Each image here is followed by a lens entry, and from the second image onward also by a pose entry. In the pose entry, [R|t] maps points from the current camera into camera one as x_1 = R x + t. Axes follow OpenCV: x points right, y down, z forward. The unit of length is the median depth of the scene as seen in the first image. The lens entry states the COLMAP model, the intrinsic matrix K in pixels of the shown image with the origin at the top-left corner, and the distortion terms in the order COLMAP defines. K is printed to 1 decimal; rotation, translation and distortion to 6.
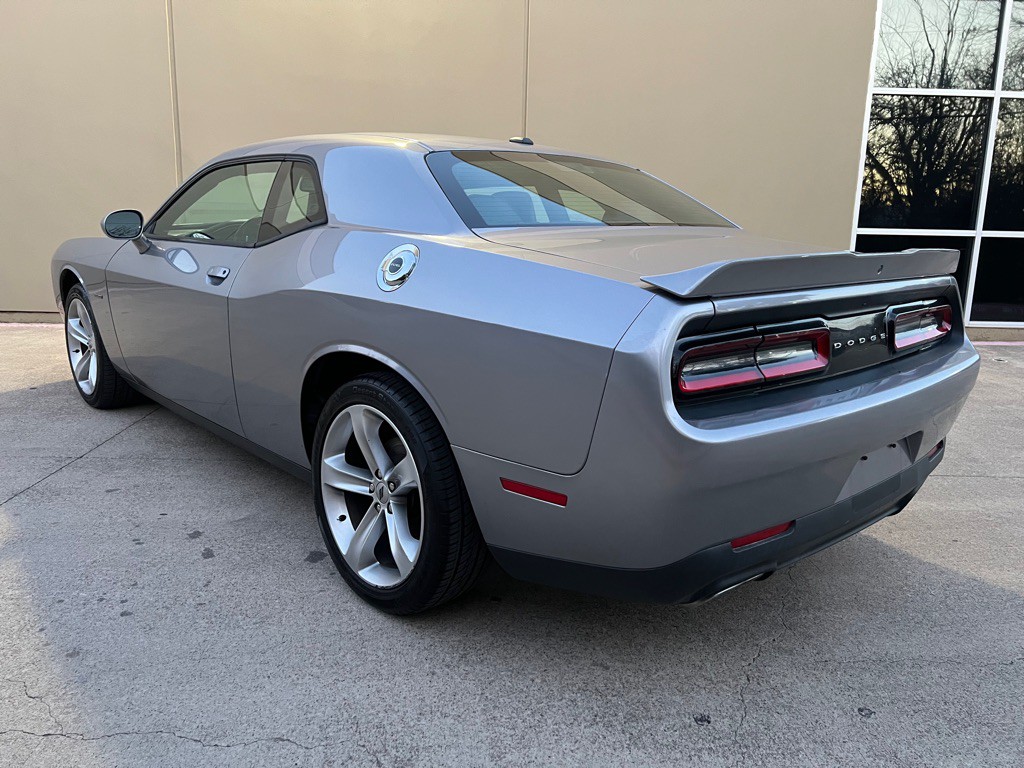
lens RADIAL K [[765.7, 0, 511.2], [0, 765.7, 386.9], [0, 0, 1]] dist [0.052711, -0.058153]
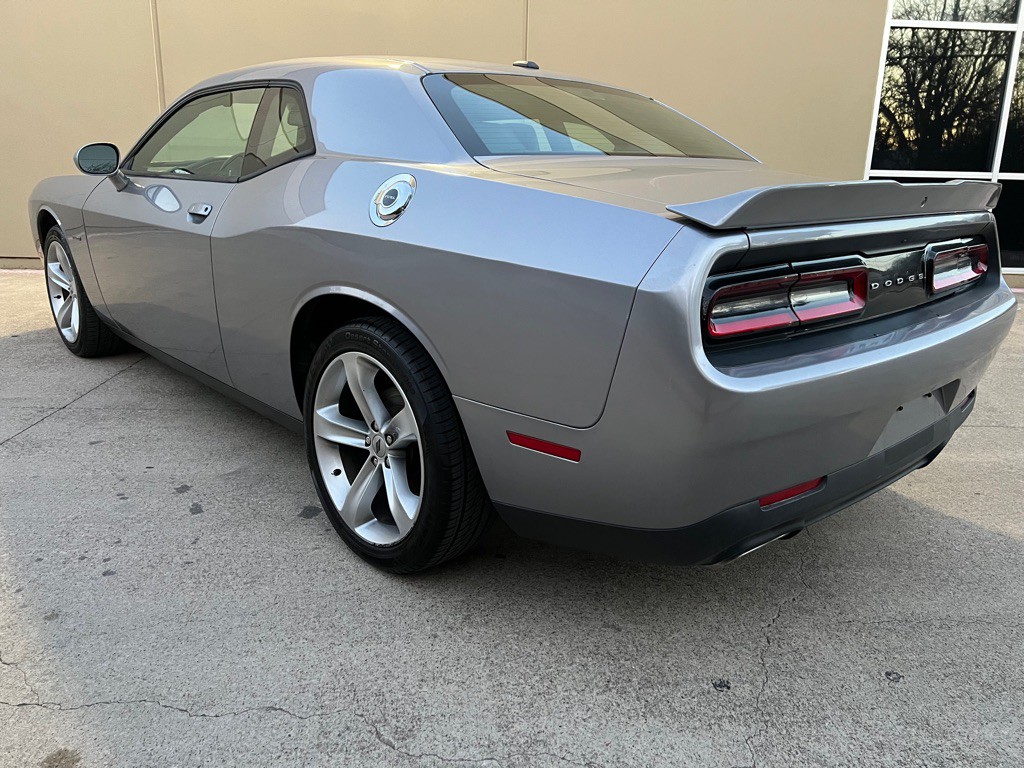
lens RADIAL K [[765.7, 0, 512.5], [0, 765.7, 386.7], [0, 0, 1]] dist [0.052711, -0.058153]
pose [[0.999987, -0.000734, 0.004964, -0.010123], [0.000412, 0.997906, 0.064680, 0.005381], [-0.005001, -0.064677, 0.997894, 0.072480]]
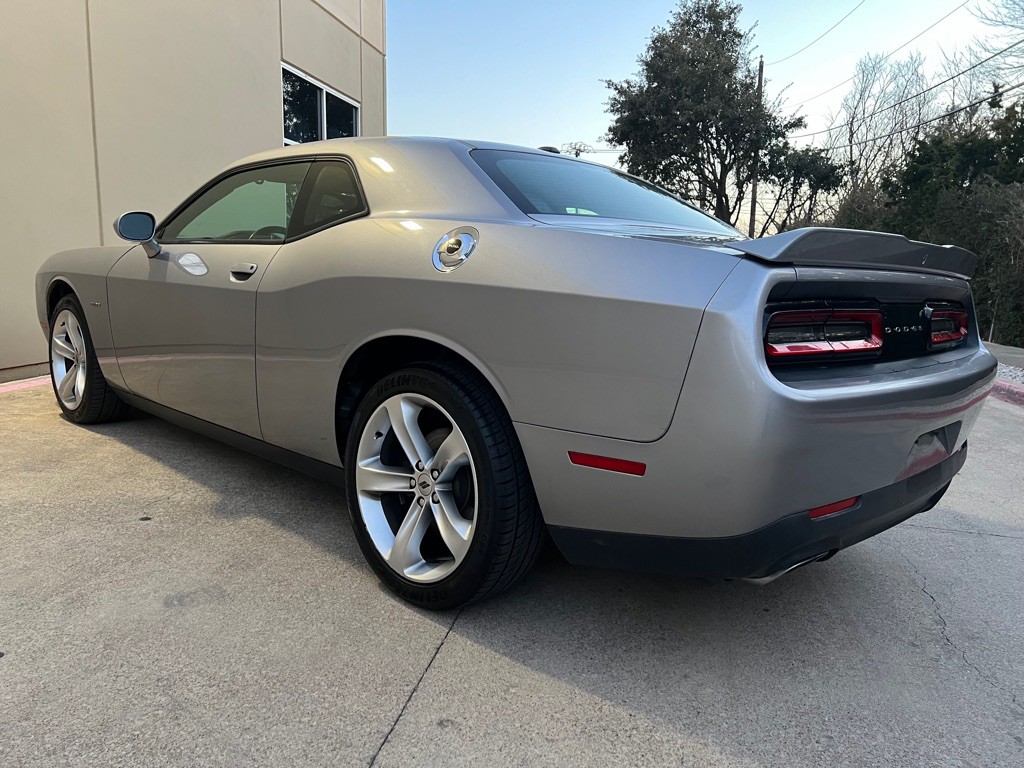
lens RADIAL K [[765.7, 0, 514.2], [0, 765.7, 379.5], [0, 0, 1]] dist [0.052711, -0.058153]
pose [[0.997687, 0.013710, 0.066574, -0.128014], [-0.008313, 0.996706, -0.080673, 0.088776], [-0.067461, 0.079933, 0.994515, 0.011953]]
